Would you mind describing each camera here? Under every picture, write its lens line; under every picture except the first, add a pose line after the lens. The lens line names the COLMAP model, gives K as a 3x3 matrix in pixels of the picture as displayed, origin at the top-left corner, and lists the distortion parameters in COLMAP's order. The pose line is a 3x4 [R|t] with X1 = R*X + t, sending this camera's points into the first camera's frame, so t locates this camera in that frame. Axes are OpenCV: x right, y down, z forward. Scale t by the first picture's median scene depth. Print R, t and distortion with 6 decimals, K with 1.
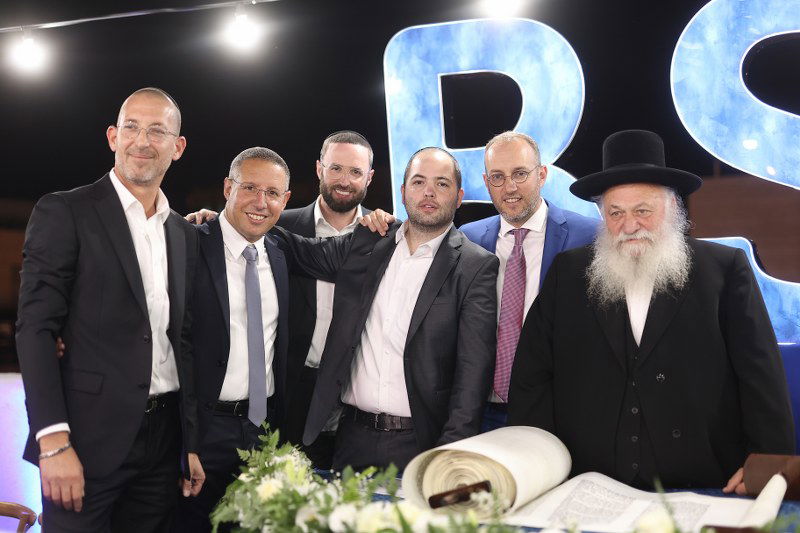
lens RADIAL K [[1113.0, 0, 401.2], [0, 1113.0, 260.6], [0, 0, 1]] dist [0.004396, 0.000000]
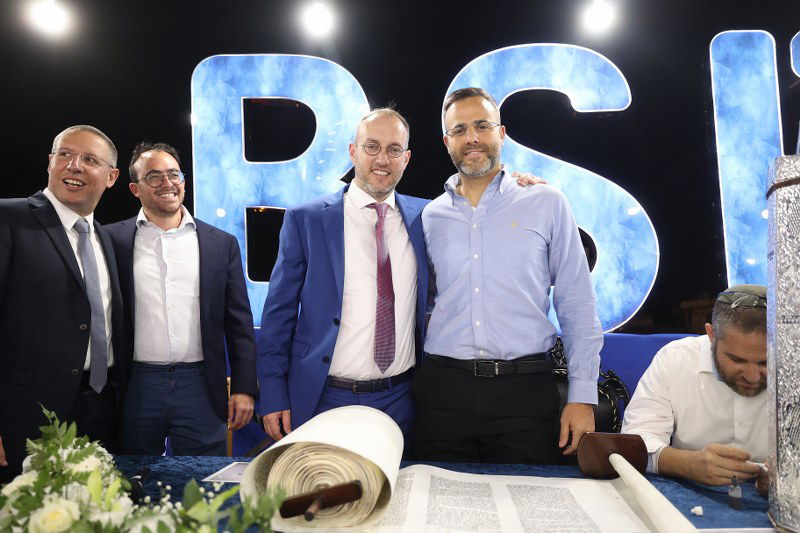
lens RADIAL K [[642.8, 0, 395.9], [0, 642.8, 270.0], [0, 0, 1]] dist [0.013297, 0.036738]
pose [[0.935024, 0.056613, 0.350037, -0.043411], [-0.041437, 0.997854, -0.050699, 0.042067], [-0.352156, 0.032900, 0.935363, 0.339095]]
